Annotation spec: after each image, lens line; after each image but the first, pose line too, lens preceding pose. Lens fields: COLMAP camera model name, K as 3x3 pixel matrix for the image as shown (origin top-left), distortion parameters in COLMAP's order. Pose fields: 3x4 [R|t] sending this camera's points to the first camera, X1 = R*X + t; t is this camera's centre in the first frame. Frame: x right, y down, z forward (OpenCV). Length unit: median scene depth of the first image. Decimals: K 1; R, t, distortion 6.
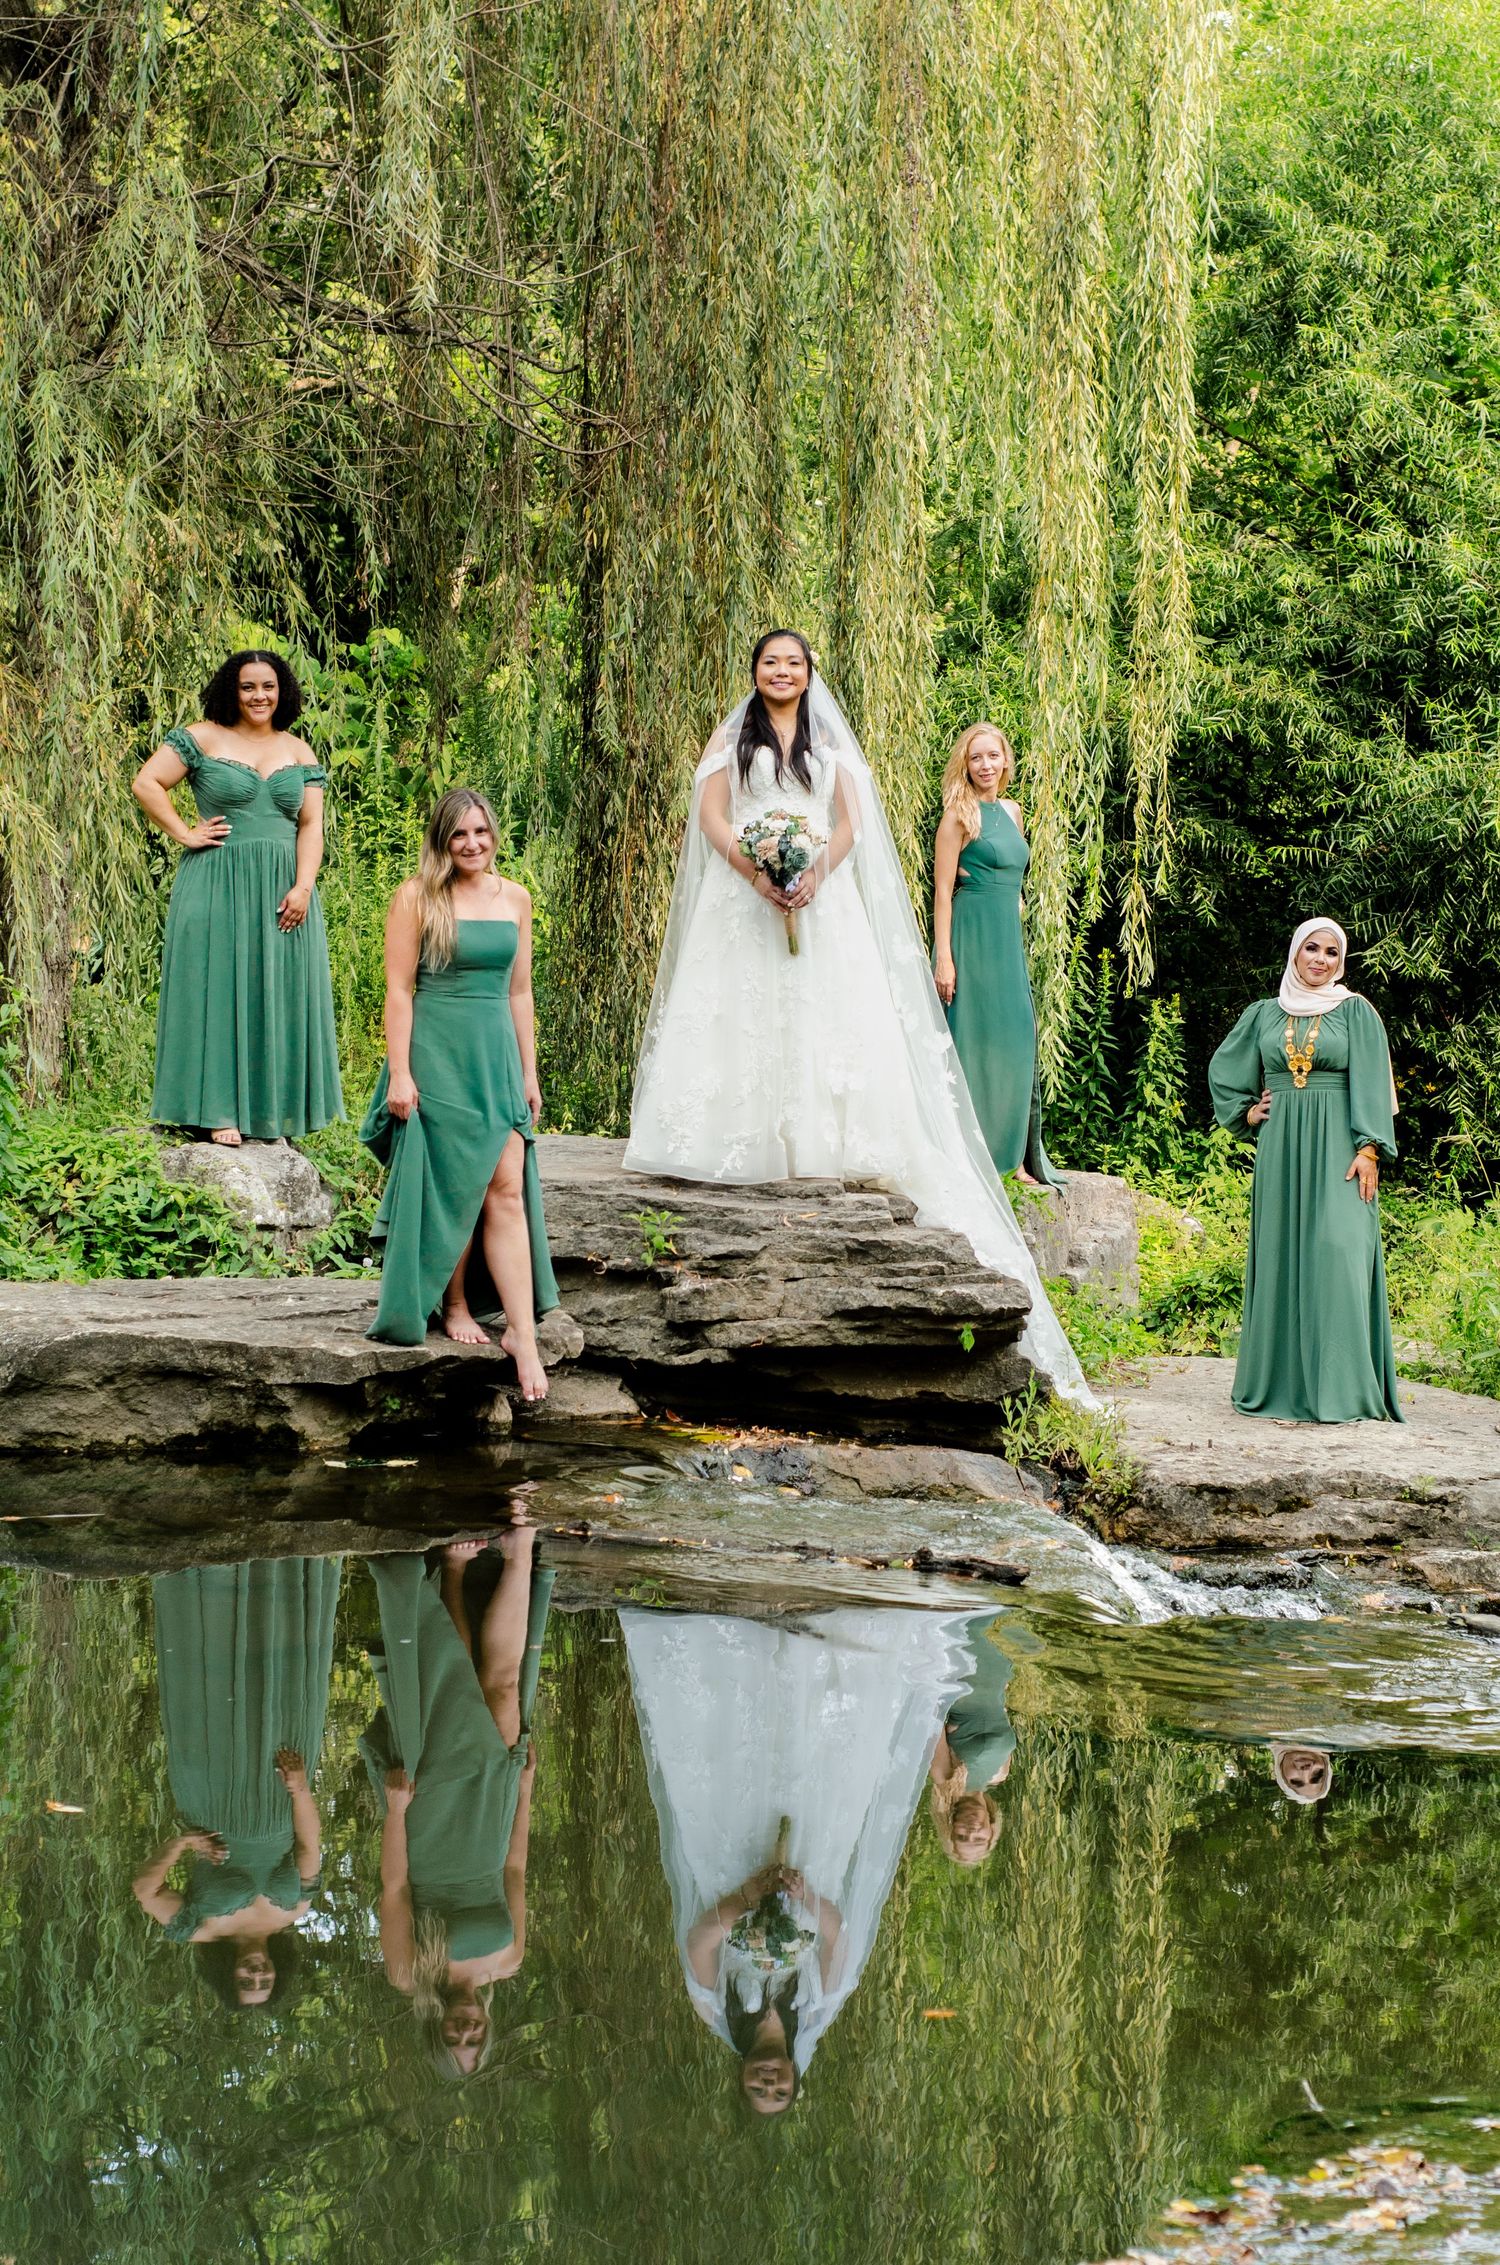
lens RADIAL K [[4950.0, 0, 746.6], [0, 4950.0, 1167.4], [0, 0, 1]] dist [-0.036108, -0.135073]
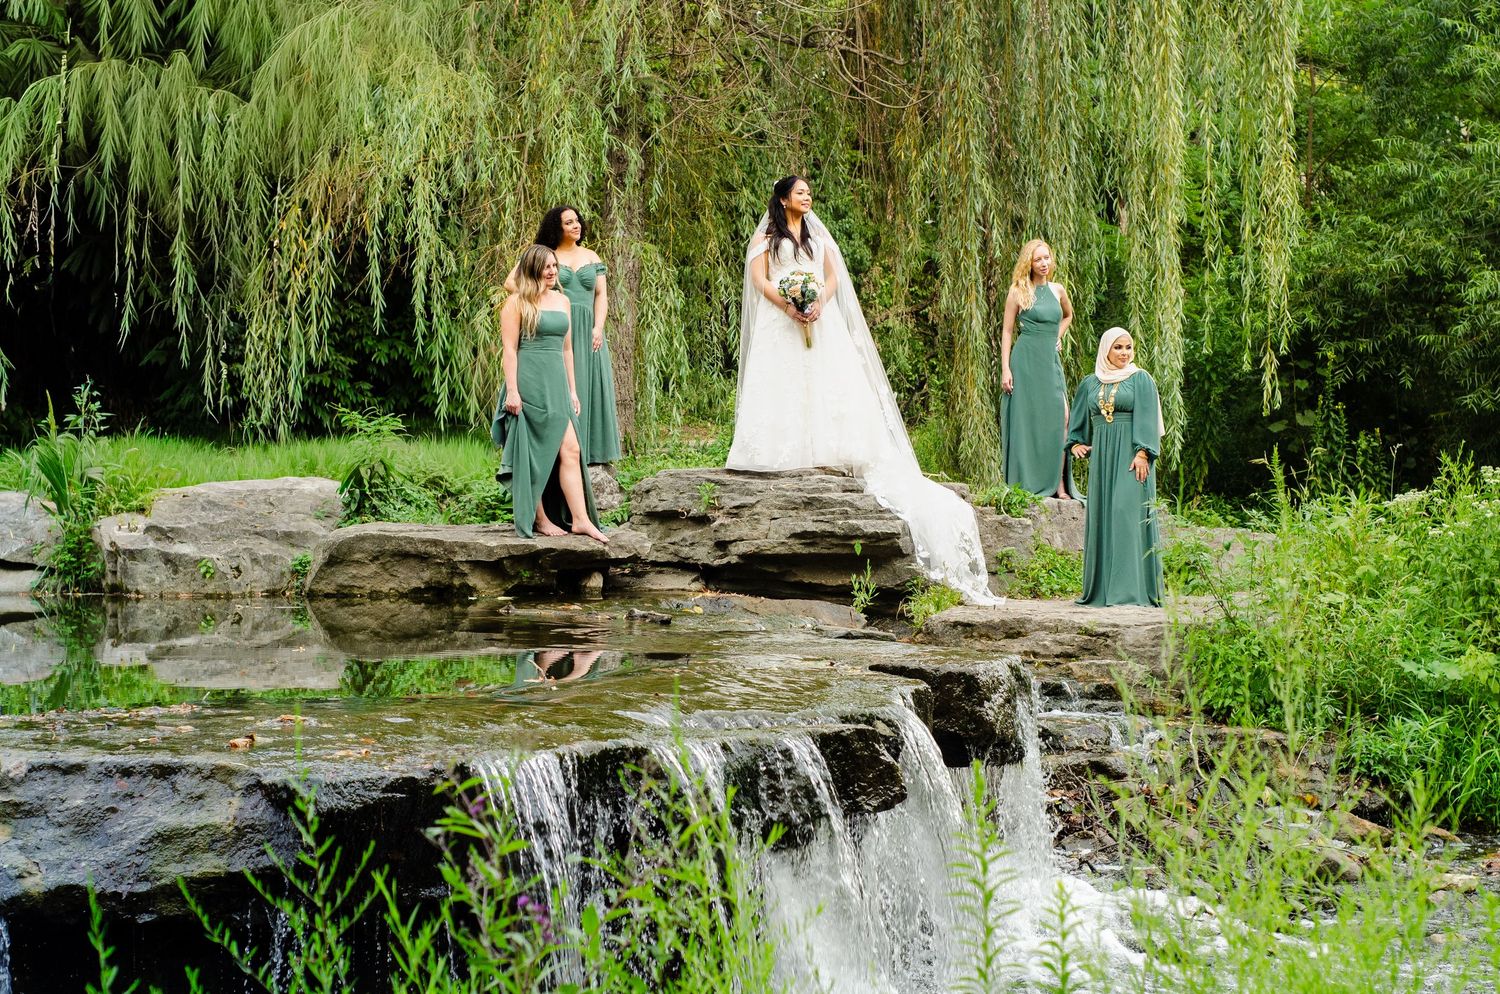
lens RADIAL K [[3316.6, 0, 750.0], [0, 3316.6, 497.0], [0, 0, 1]] dist [-0.029045, -0.299488]
pose [[0.943264, -0.013899, -0.331753, 0.416933], [-0.006084, 0.998232, -0.059121, 0.088824], [0.331989, 0.057785, 0.941512, -0.179564]]
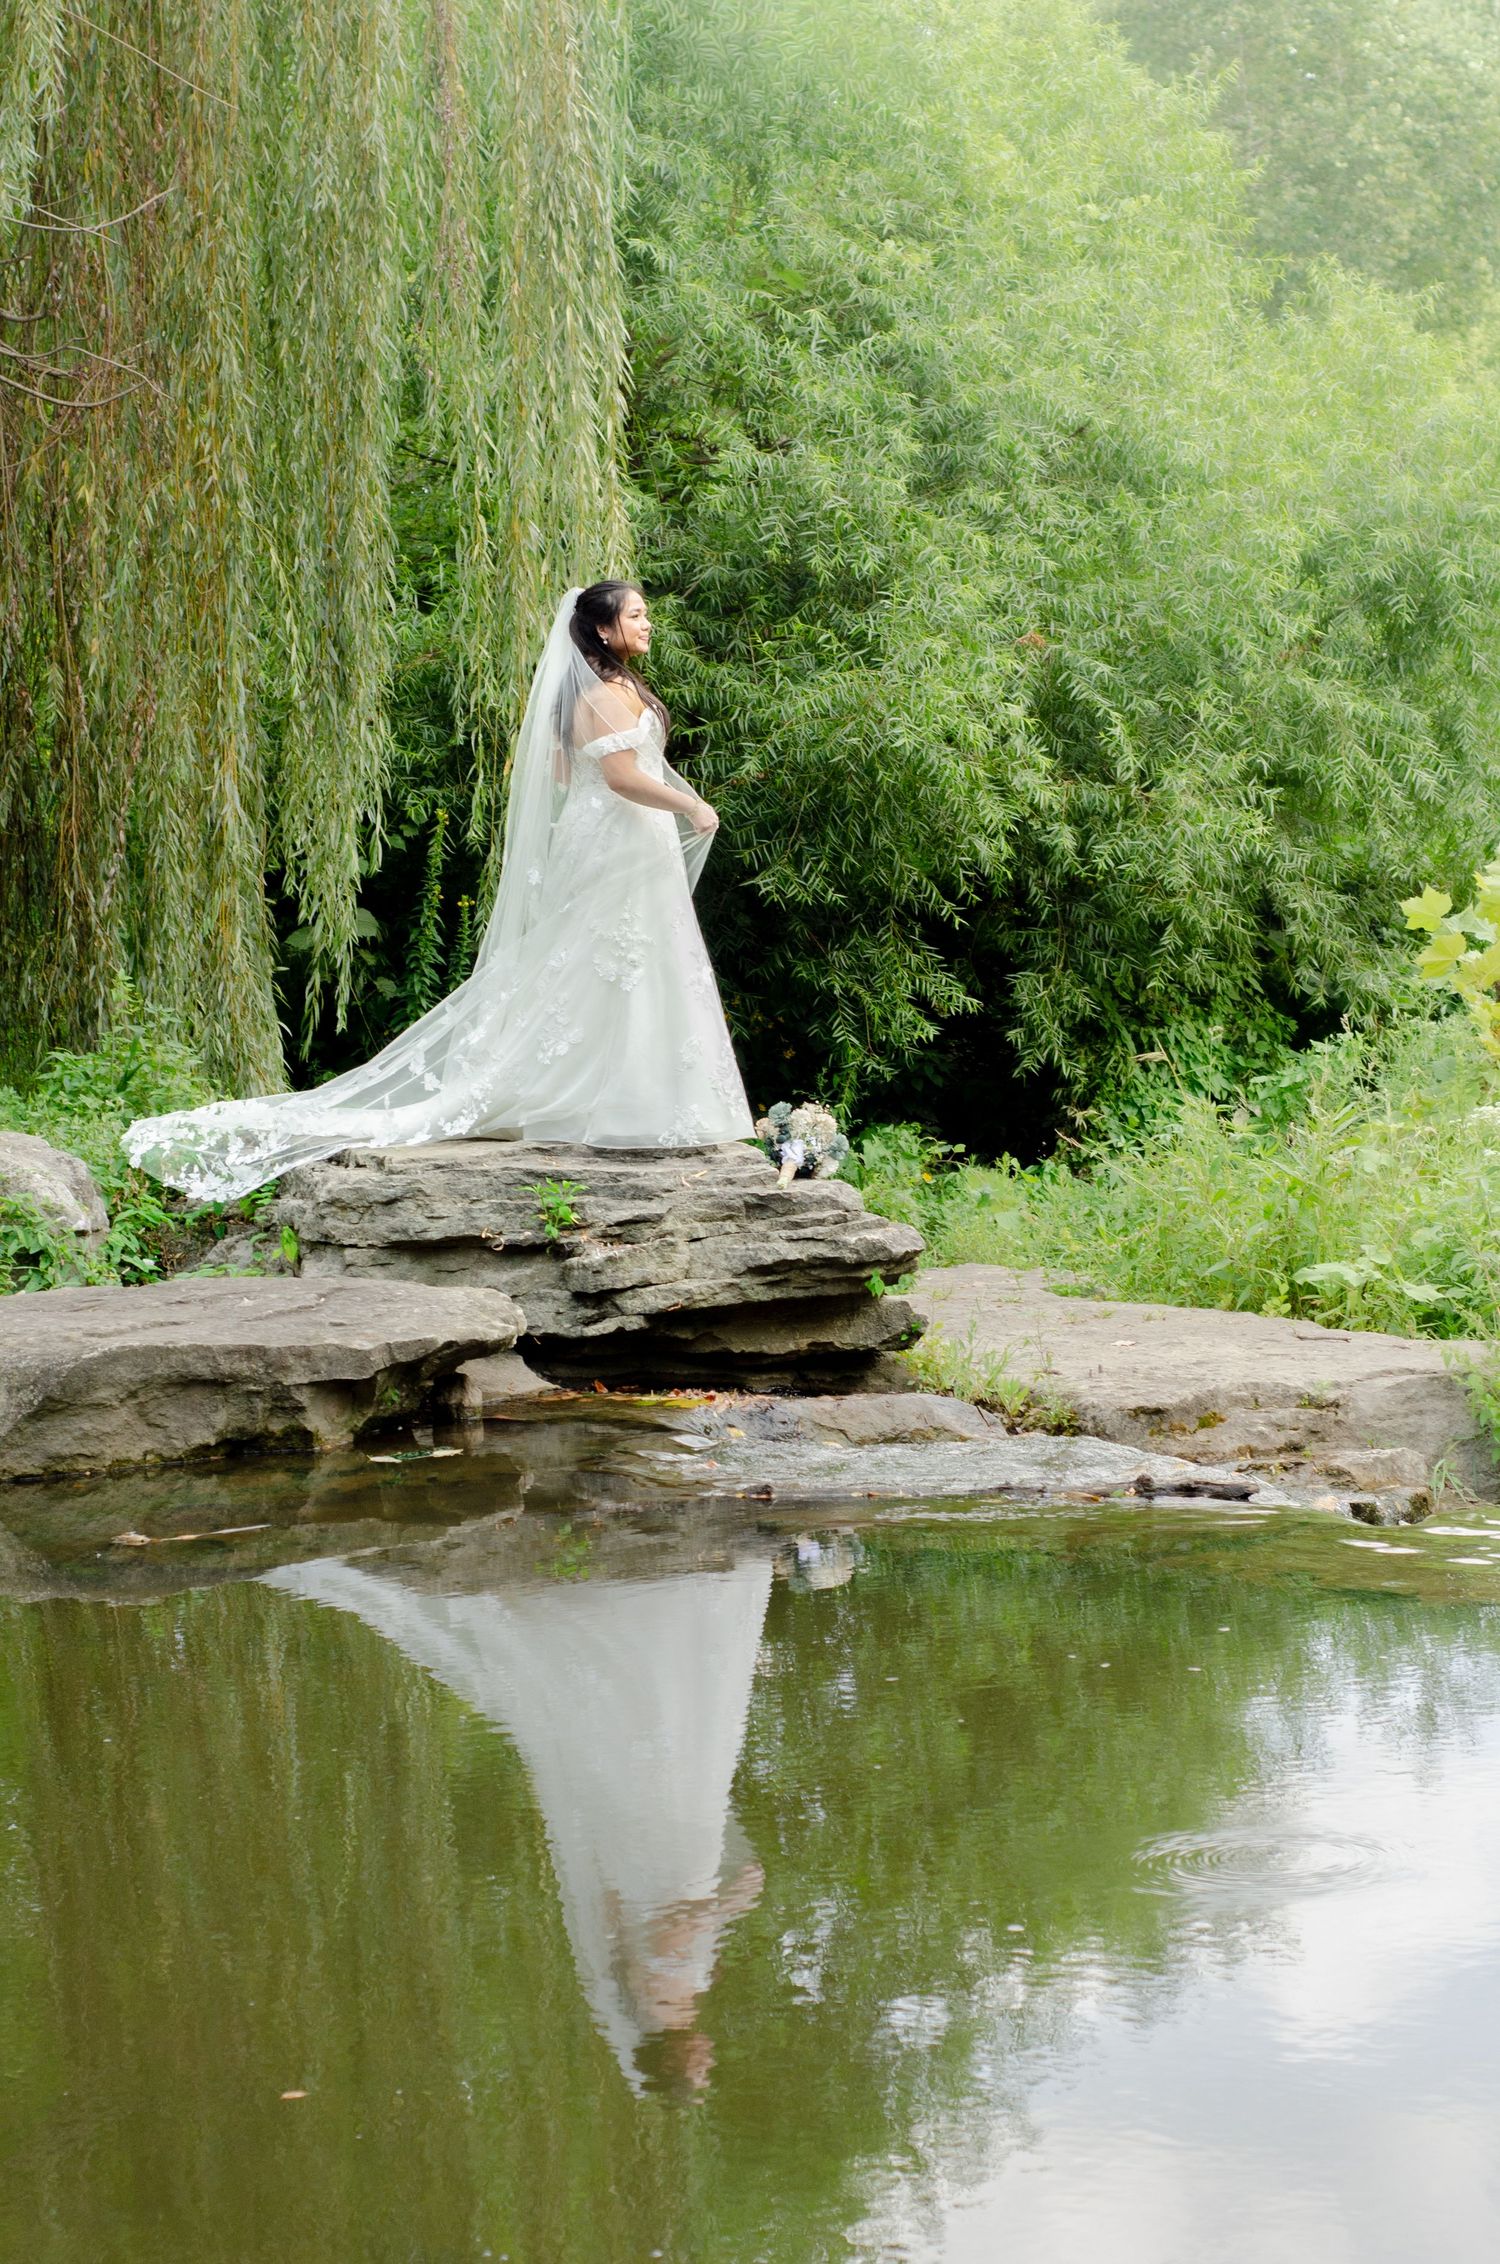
lens RADIAL K [[5446.7, 0, 750.0], [0, 5446.7, 1132.0], [0, 0, 1]] dist [0.060623, -7.568696]
pose [[0.957564, -0.074096, 0.278534, -0.283350], [0.073958, 0.997200, 0.011020, -0.010058], [-0.278571, 0.010048, 0.960363, -0.048615]]
